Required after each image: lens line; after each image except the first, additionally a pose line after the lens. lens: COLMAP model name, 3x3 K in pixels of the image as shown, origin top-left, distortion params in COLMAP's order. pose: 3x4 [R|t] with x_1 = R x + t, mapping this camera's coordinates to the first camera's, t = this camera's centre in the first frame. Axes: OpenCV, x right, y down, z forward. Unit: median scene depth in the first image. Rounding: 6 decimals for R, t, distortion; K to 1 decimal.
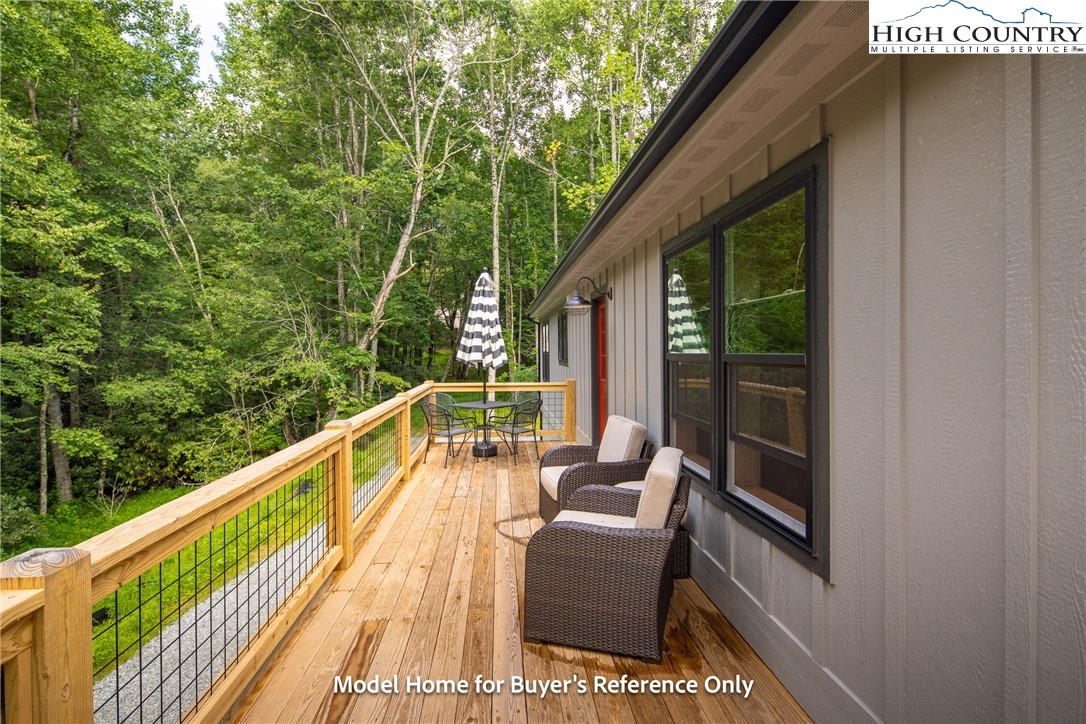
lens RADIAL K [[514.5, 0, 550.2], [0, 514.5, 361.0], [0, 0, 1]] dist [0.000782, -0.000157]
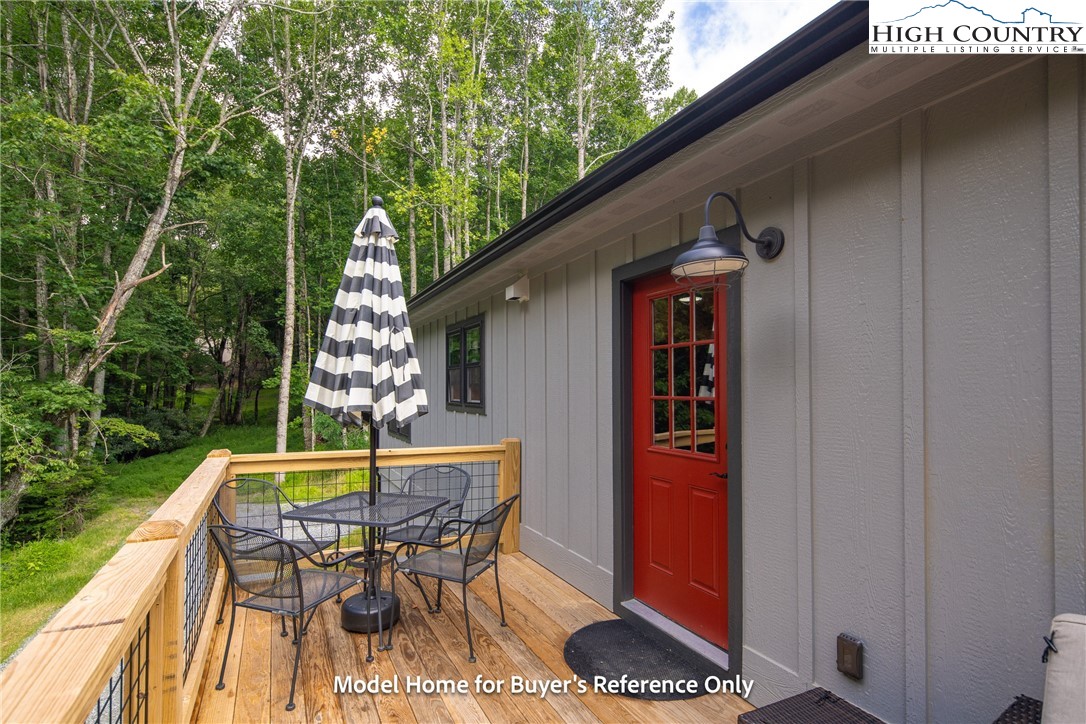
lens RADIAL K [[541.9, 0, 542.2], [0, 541.9, 390.5], [0, 0, 1]] dist [-0.000306, -0.002578]
pose [[0.938356, 0.010106, 0.345521, -0.036094], [-0.002568, 0.999749, -0.022266, -0.001202], [-0.345660, 0.020007, 0.938147, 0.121936]]
